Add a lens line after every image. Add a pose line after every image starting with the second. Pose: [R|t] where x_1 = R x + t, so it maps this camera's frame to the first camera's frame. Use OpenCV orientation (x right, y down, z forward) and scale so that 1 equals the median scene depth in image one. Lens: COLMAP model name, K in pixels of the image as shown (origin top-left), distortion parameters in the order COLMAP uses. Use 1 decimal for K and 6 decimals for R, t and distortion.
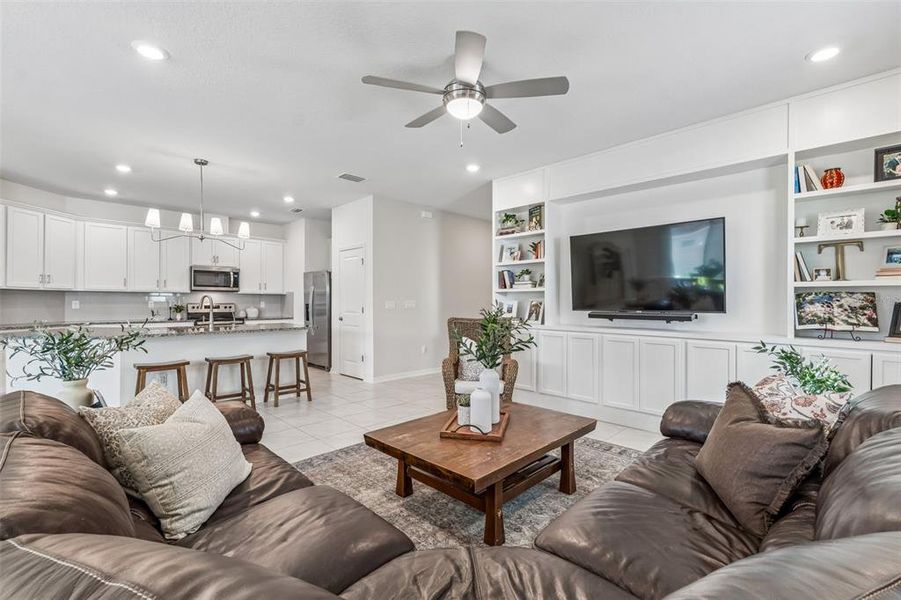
lens RADIAL K [[397.2, 0, 447.6], [0, 397.2, 301.1], [0, 0, 1]] dist [0.001189, -0.000218]
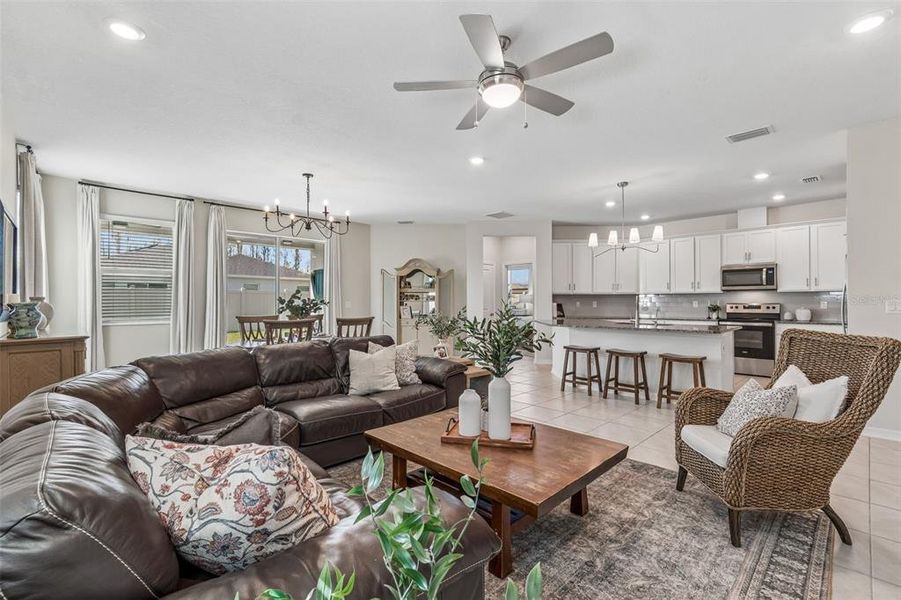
lens RADIAL K [[397.2, 0, 472.5], [0, 397.2, 286.7], [0, 0, 1]] dist [0.001189, -0.000218]
pose [[0.006685, -0.040657, -0.999151, 0.367633], [0.002850, 0.999170, -0.040638, 0.003283], [0.999974, -0.002576, 0.006796, 0.354889]]
